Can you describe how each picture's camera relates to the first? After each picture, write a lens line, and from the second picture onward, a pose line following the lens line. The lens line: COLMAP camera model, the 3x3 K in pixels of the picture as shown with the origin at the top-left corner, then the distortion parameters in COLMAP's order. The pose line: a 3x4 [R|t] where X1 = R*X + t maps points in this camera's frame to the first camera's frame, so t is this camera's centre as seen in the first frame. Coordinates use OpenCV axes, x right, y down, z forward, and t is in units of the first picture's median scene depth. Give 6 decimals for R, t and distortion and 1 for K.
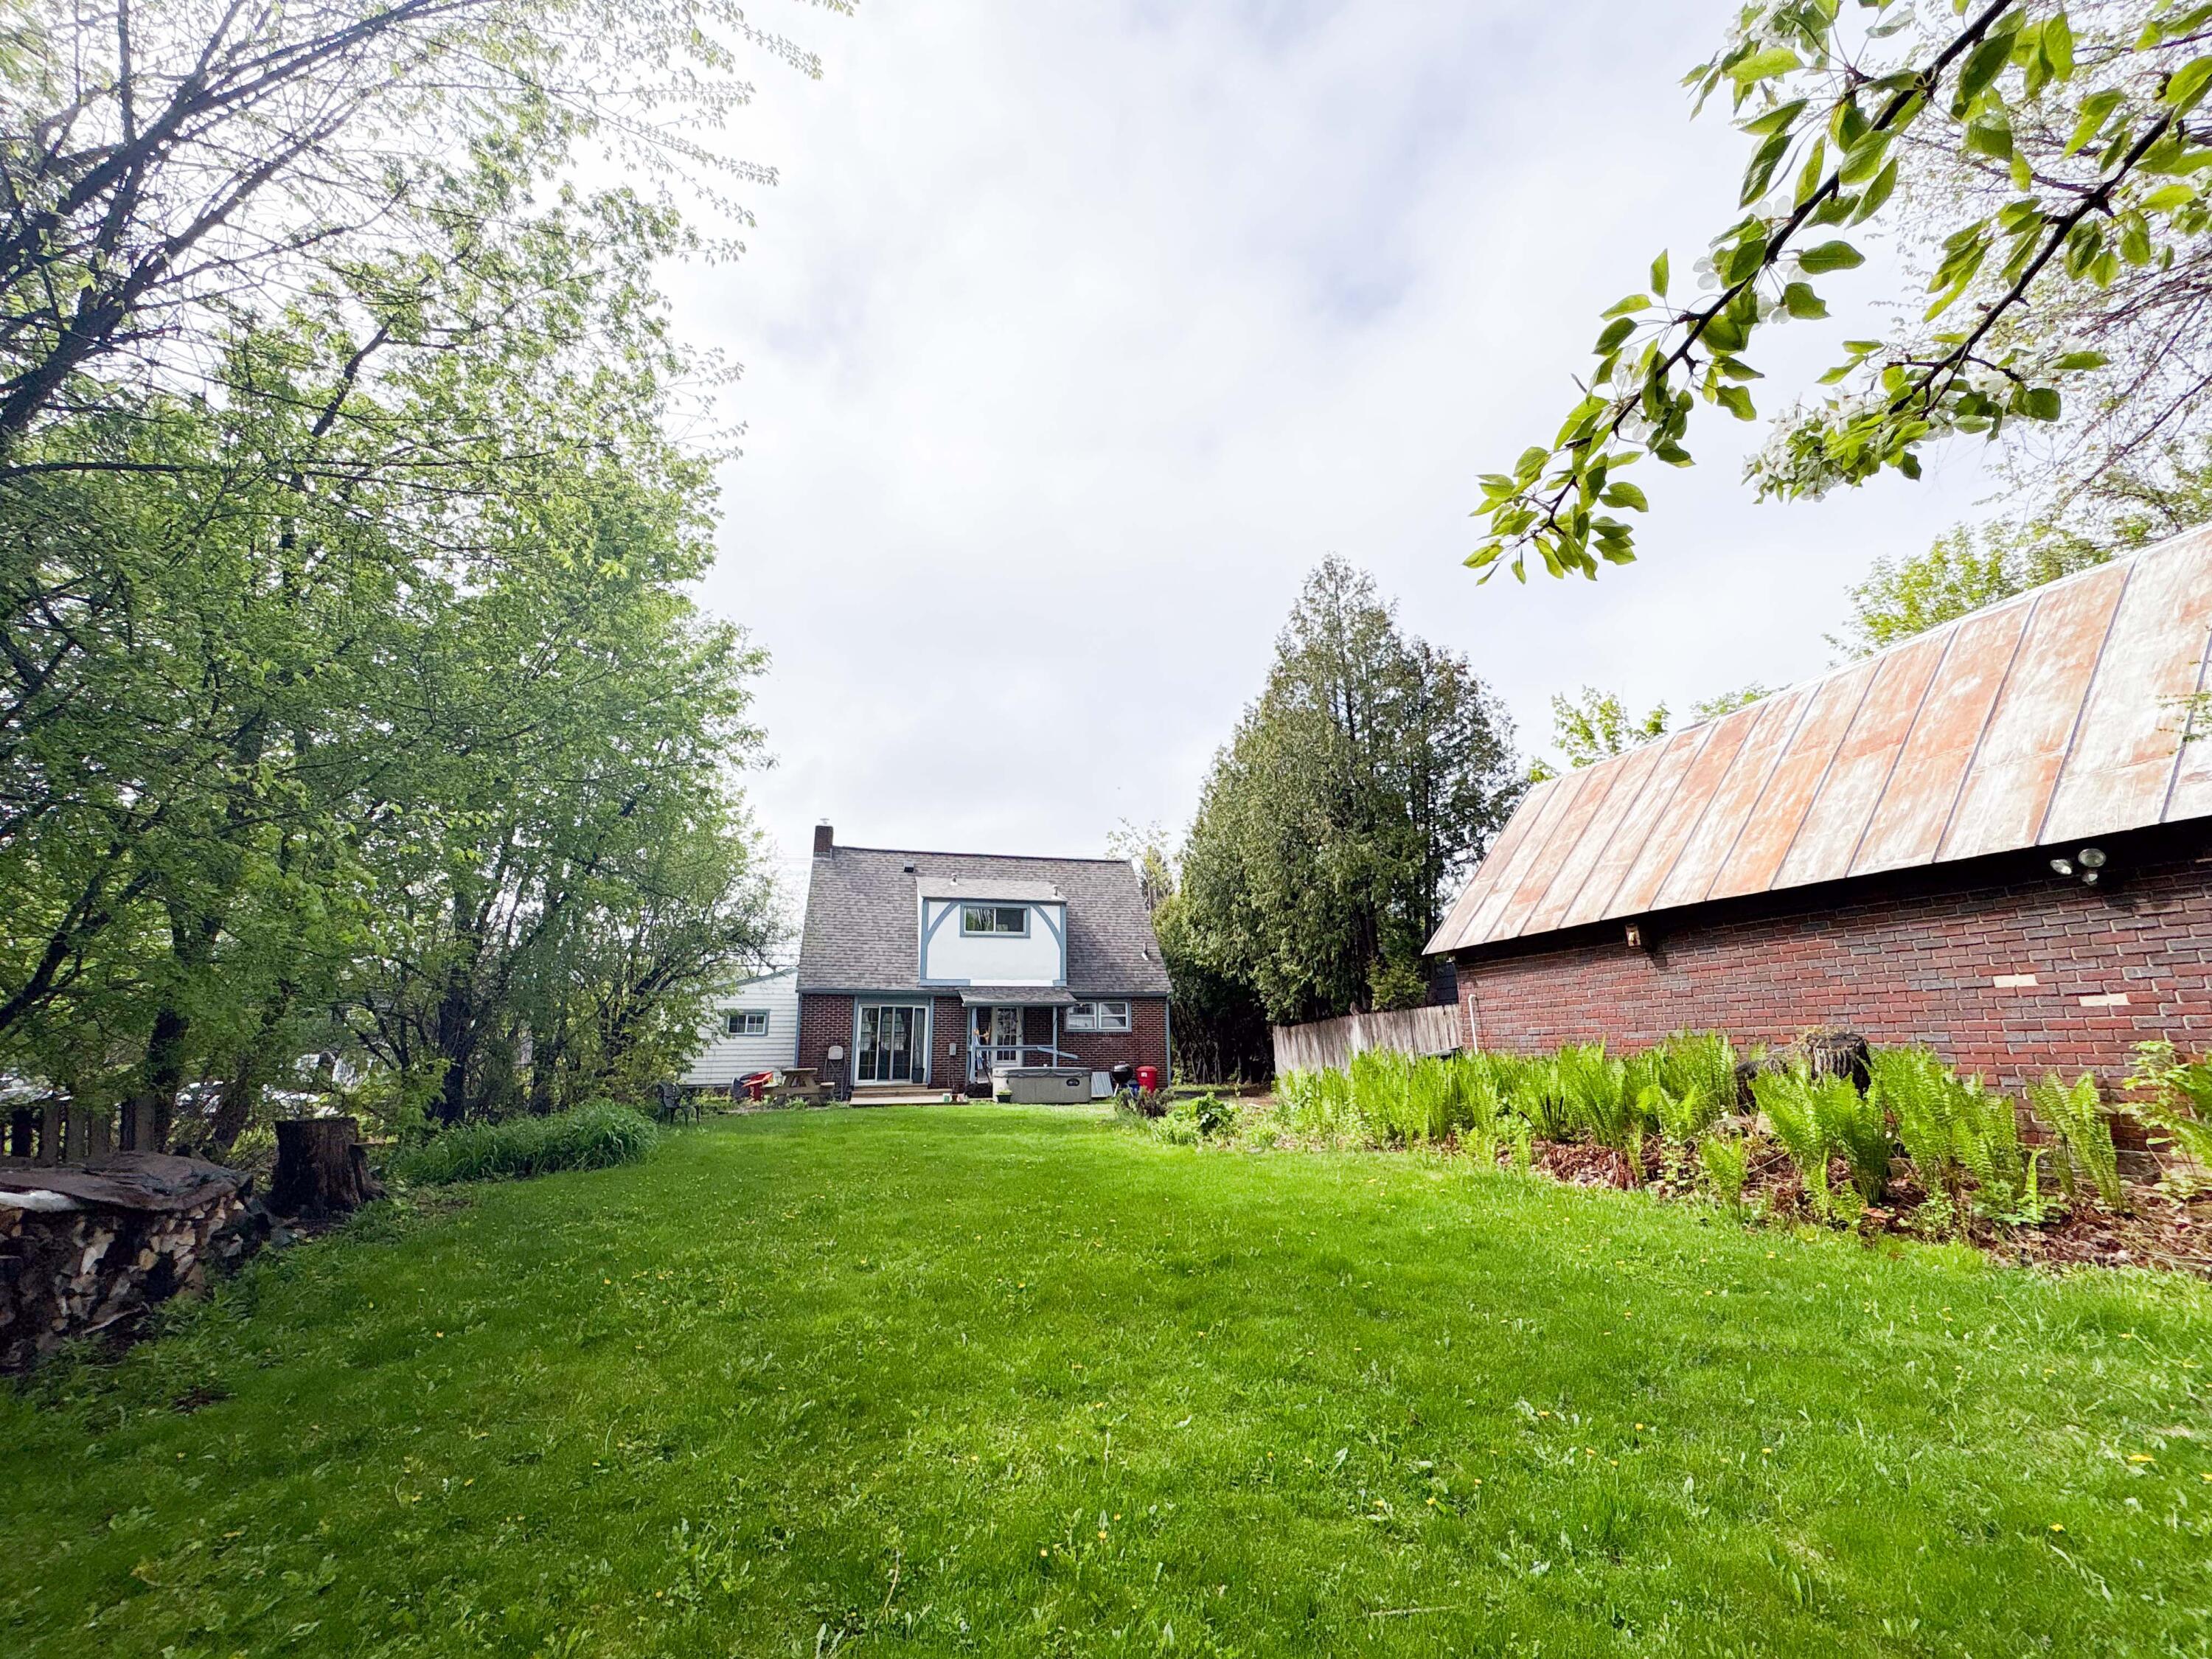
lens RADIAL K [[883.4, 0, 1107.6], [0, 883.4, 833.0], [0, 0, 1]] dist [0.001108, 0.000214]
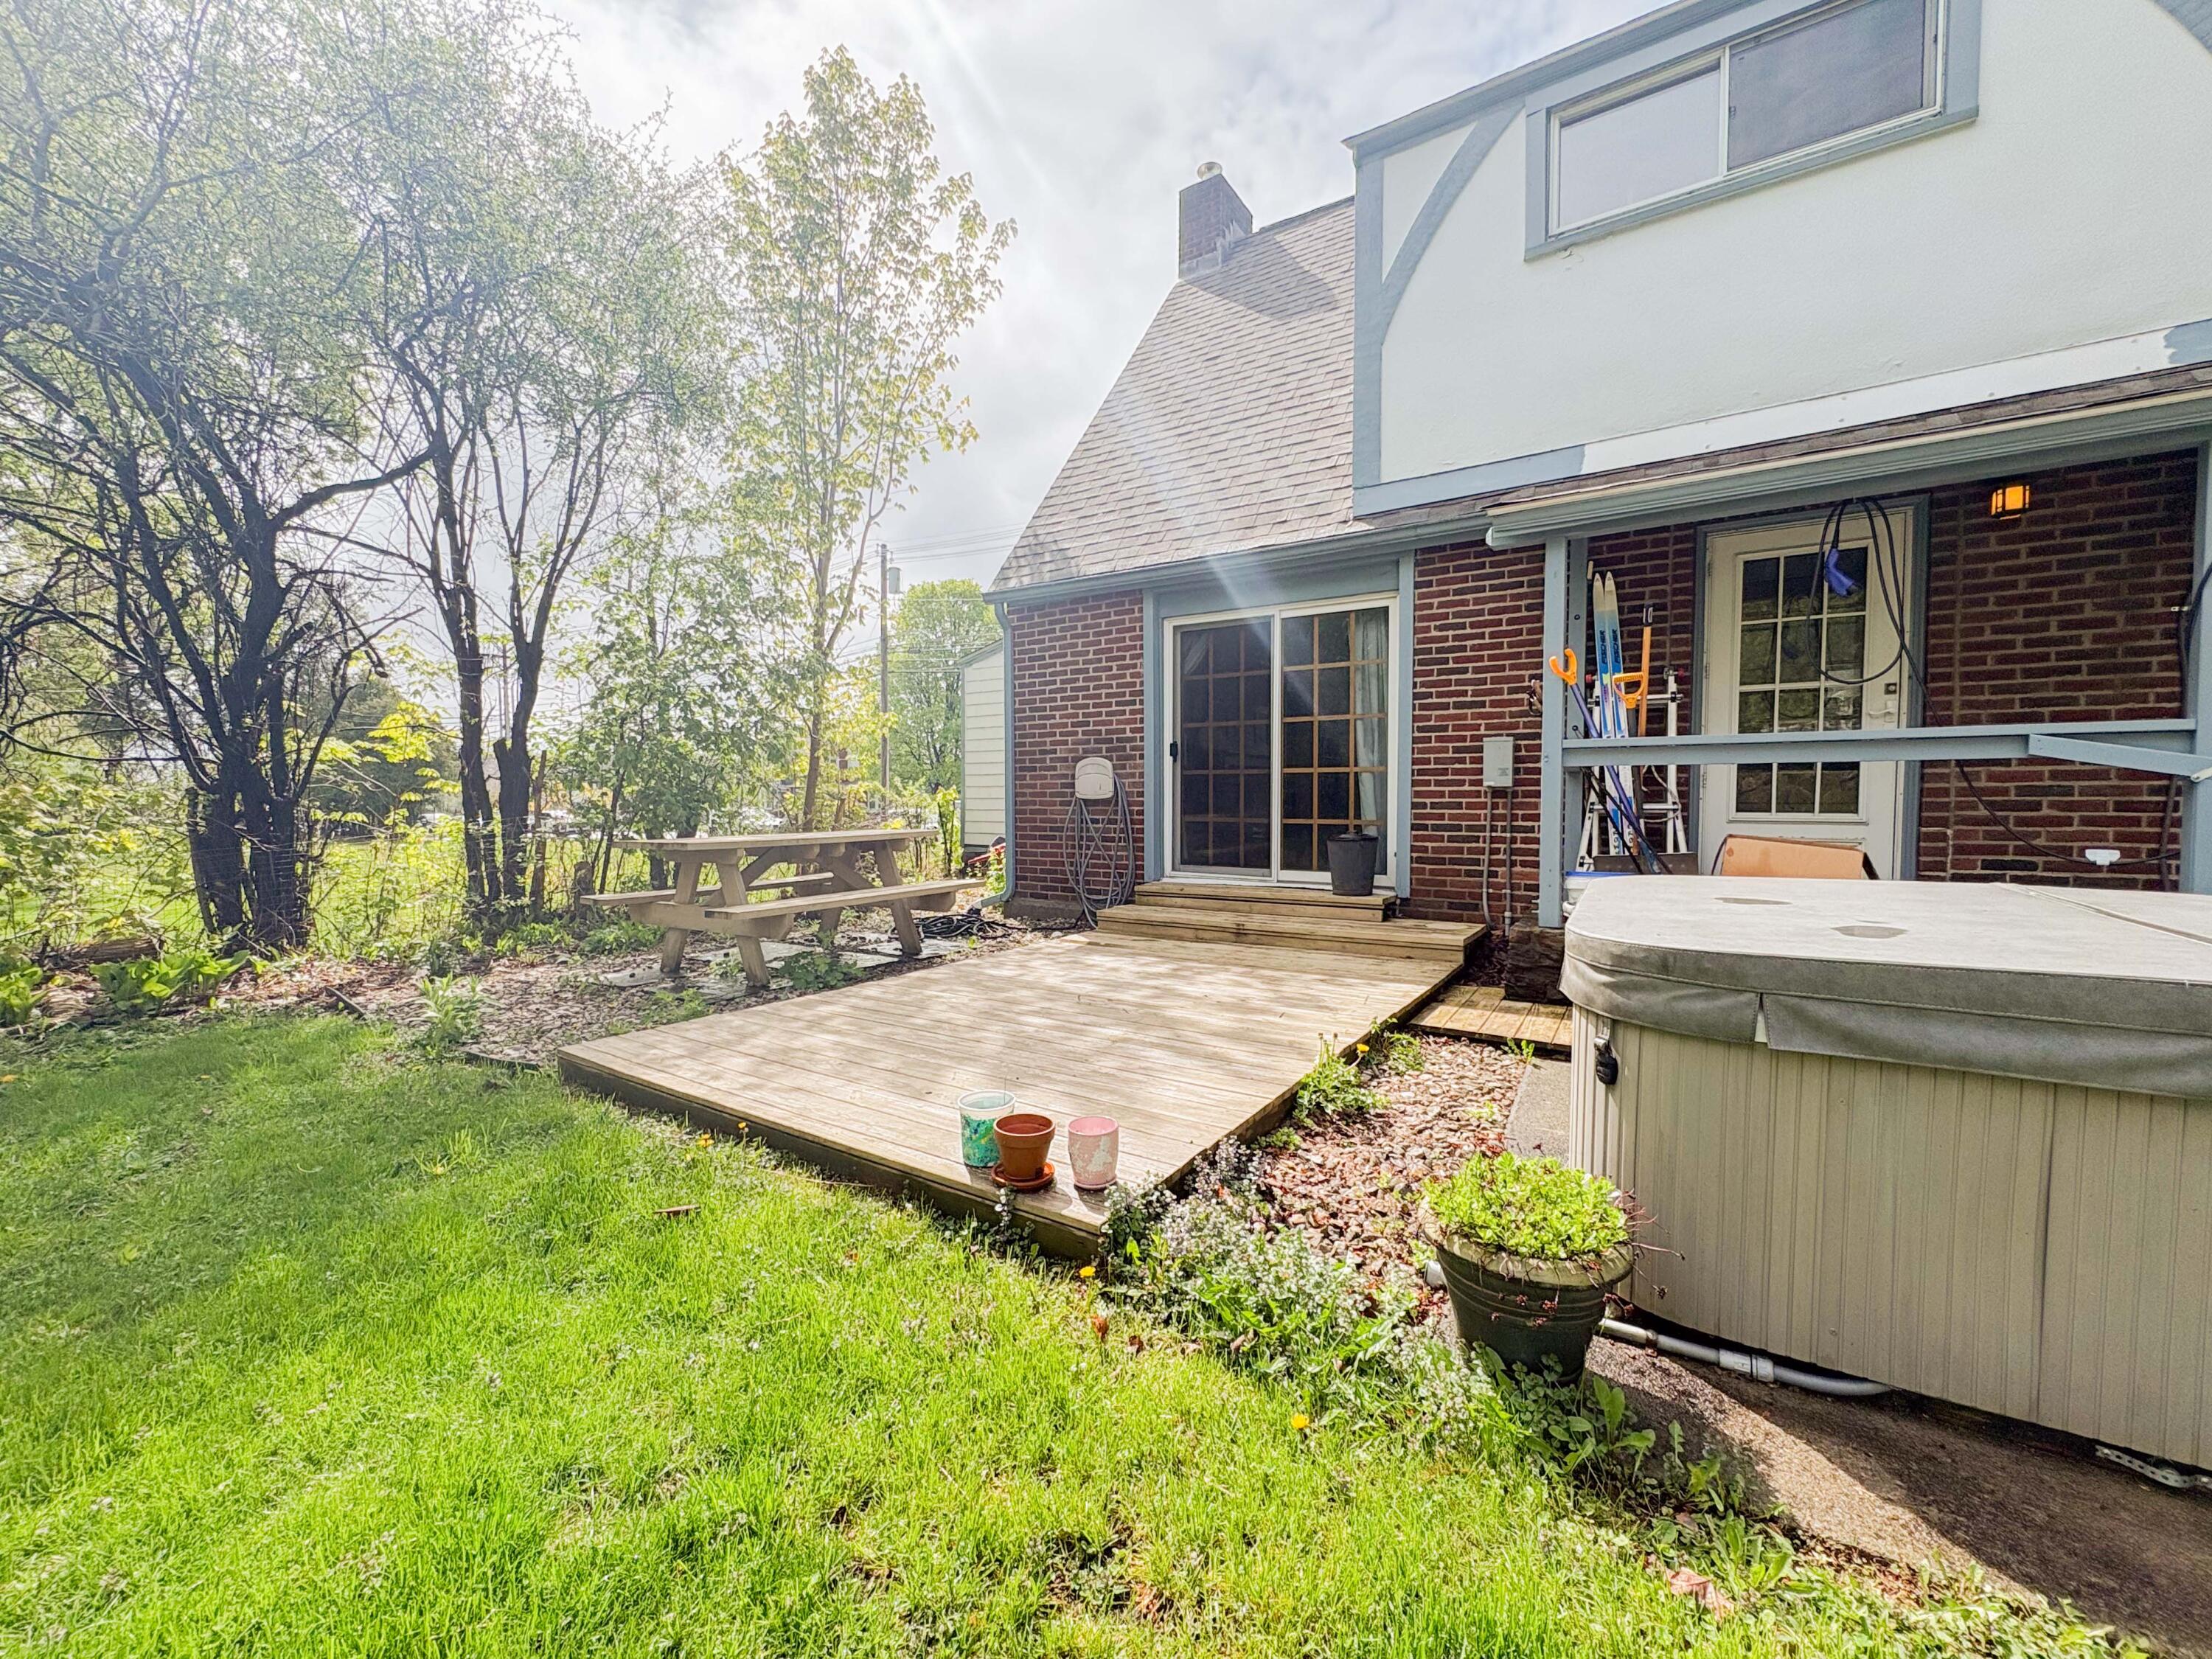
lens RADIAL K [[883.4, 0, 1098.7], [0, 883.4, 830.2], [0, 0, 1]] dist [0.001108, 0.000214]
pose [[0.648634, 0.044177, -0.759817, -0.063554], [0.181241, 0.960630, 0.210574, 0.186864], [0.739206, -0.274296, 0.615091, 0.747442]]
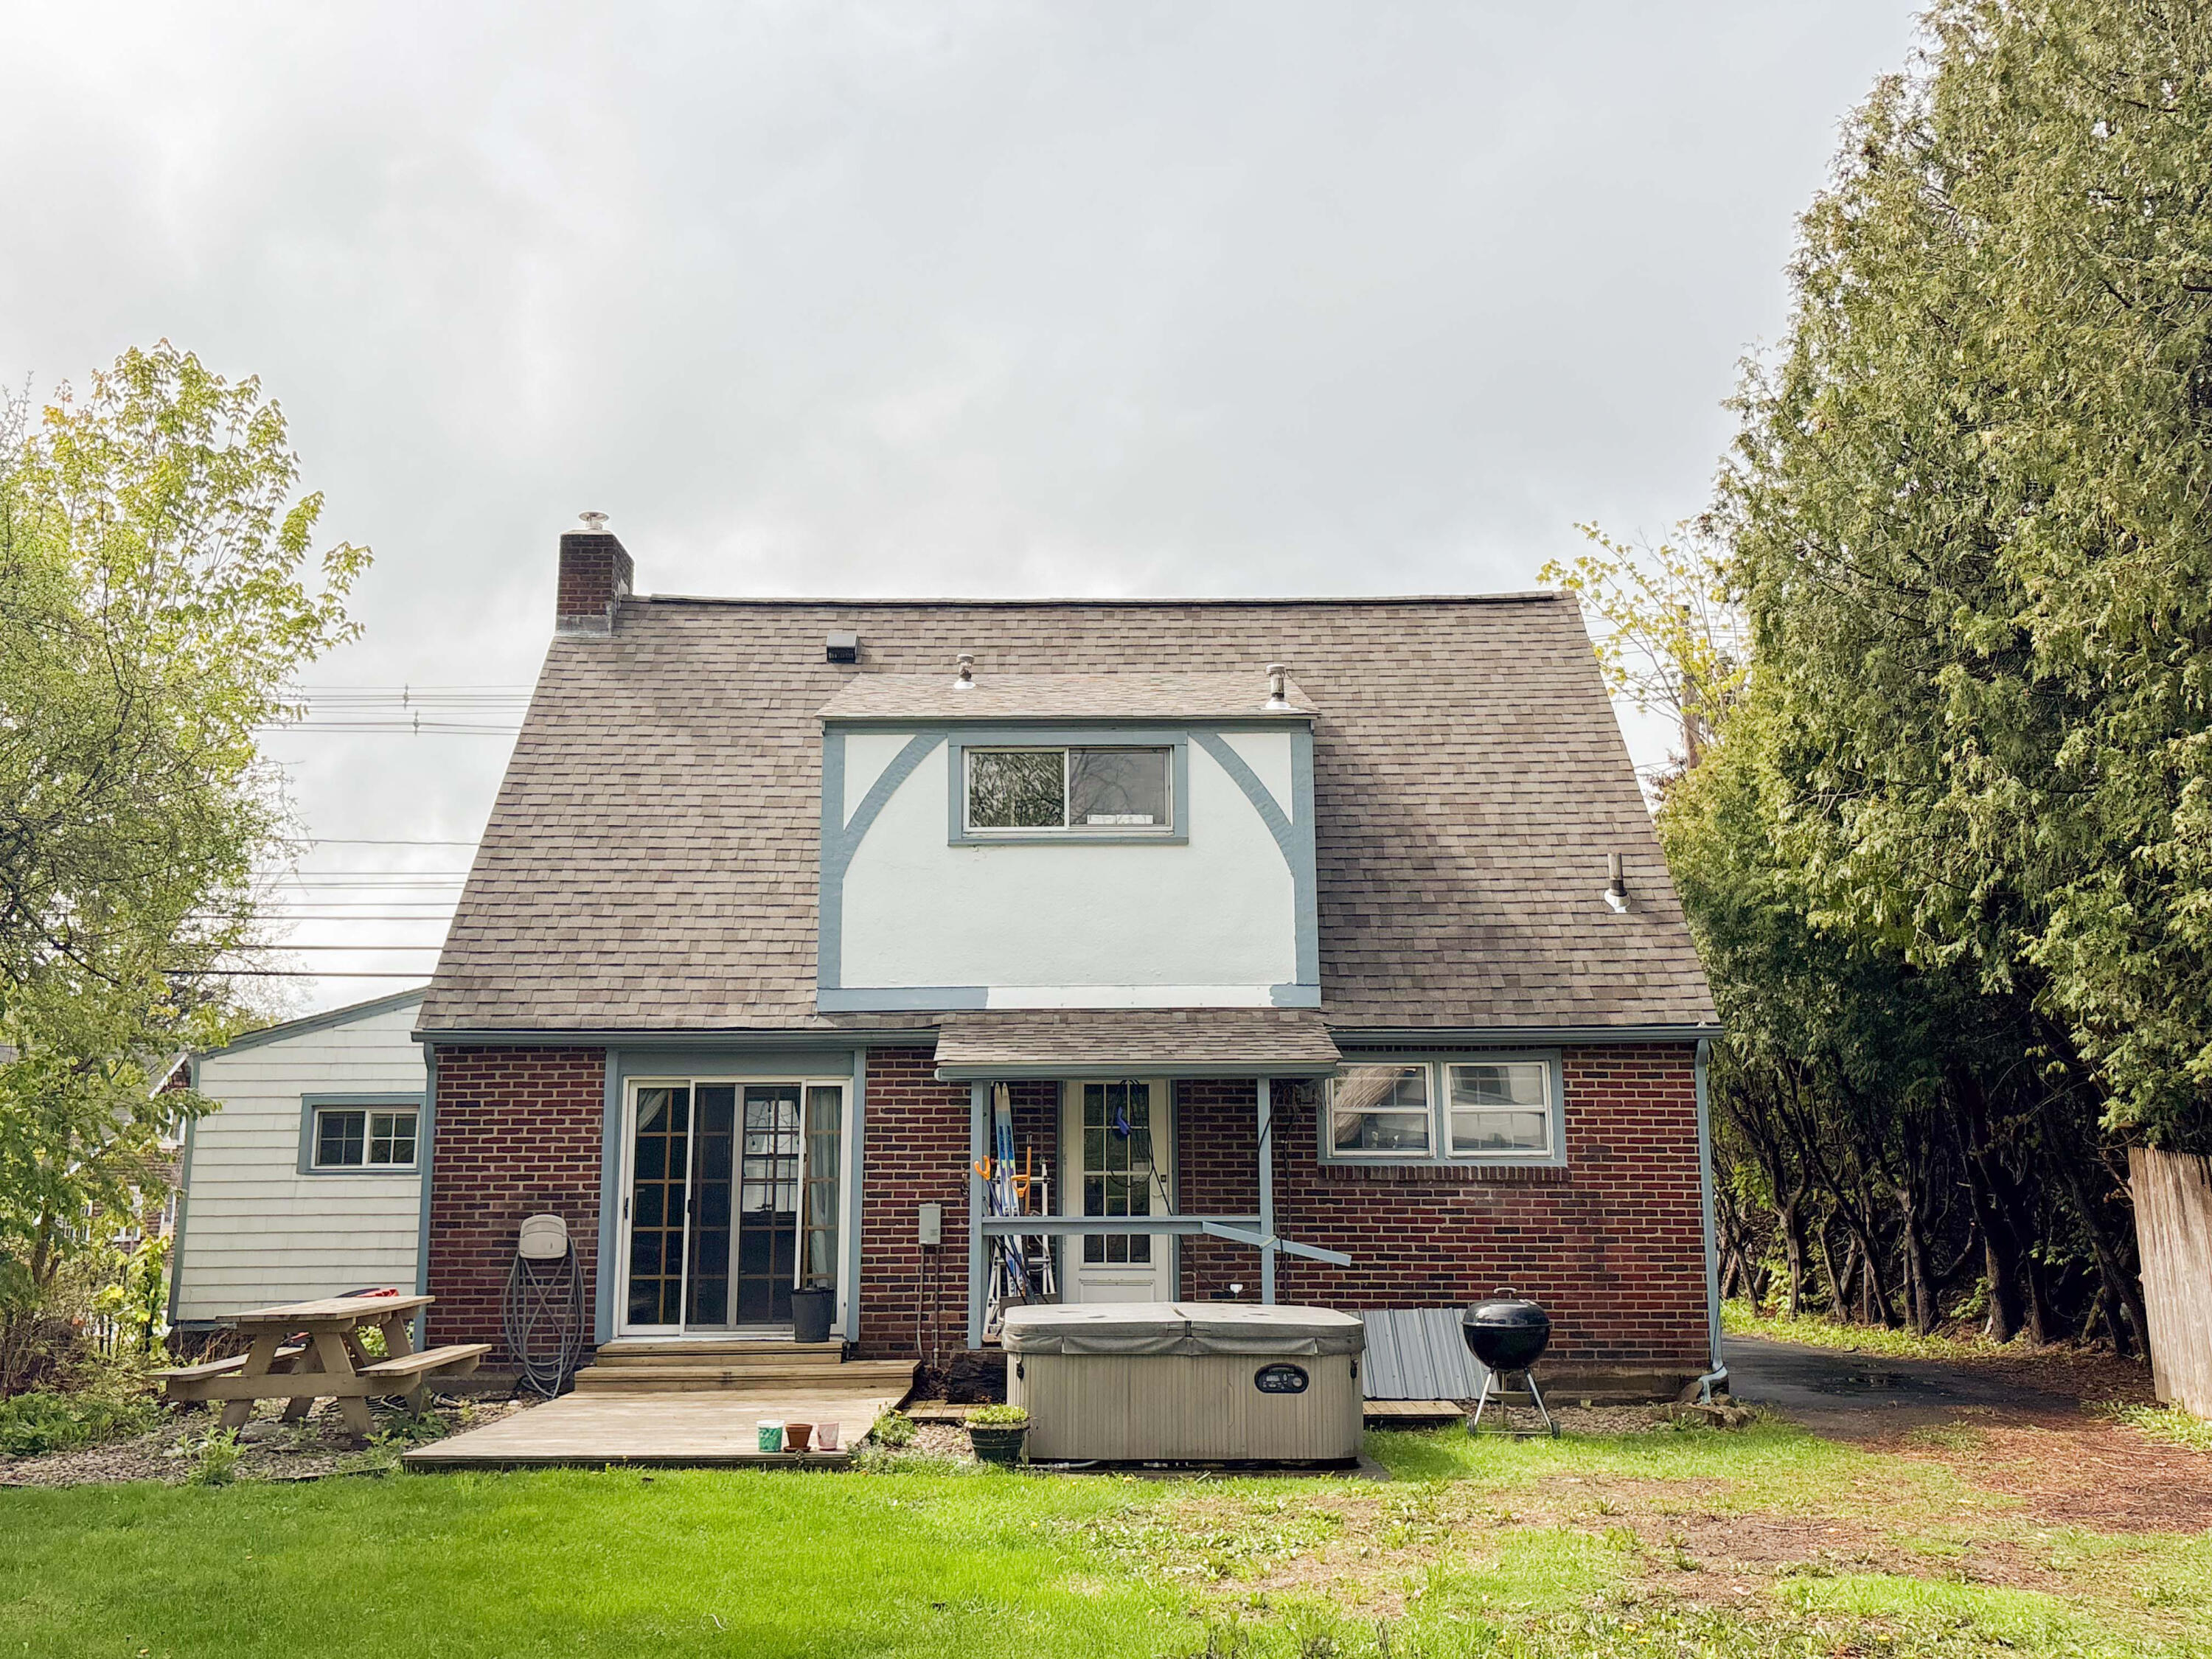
lens RADIAL K [[1935.8, 0, 1111.8], [0, 1935.8, 820.7], [0, 0, 1]] dist [0.043158, -0.038240]
pose [[0.963846, -0.041373, -0.263230, 0.056073], [0.058636, 0.996590, 0.058062, 0.074264], [0.259930, -0.071398, 0.962984, 0.390838]]
